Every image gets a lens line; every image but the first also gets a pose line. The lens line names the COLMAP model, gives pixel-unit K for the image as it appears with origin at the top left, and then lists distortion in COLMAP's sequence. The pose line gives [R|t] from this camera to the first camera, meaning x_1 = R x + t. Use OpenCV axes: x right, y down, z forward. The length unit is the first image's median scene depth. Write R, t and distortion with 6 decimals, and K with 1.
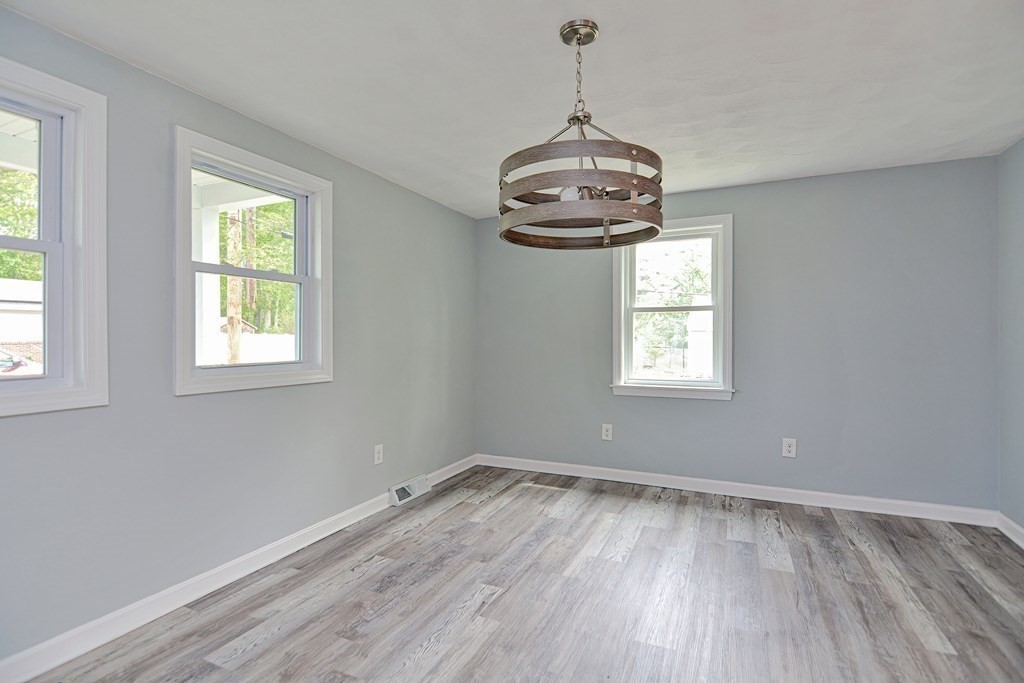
lens RADIAL K [[497.6, 0, 516.3], [0, 497.6, 344.9], [0, 0, 1]] dist [-0.000593, -0.011403]
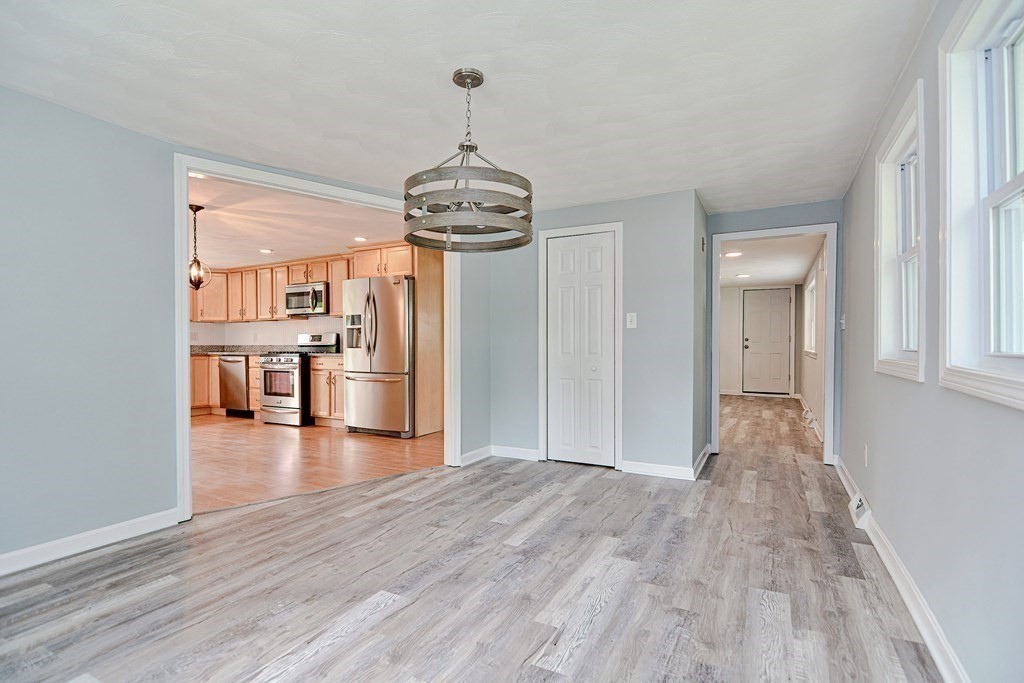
lens RADIAL K [[497.6, 0, 516.3], [0, 497.6, 344.9], [0, 0, 1]] dist [-0.000593, -0.011403]
pose [[-0.998593, 0.005548, 0.052739, -0.054029], [0.006591, 0.999786, 0.019619, 0.019811], [-0.052619, 0.019939, -0.998416, 2.031351]]
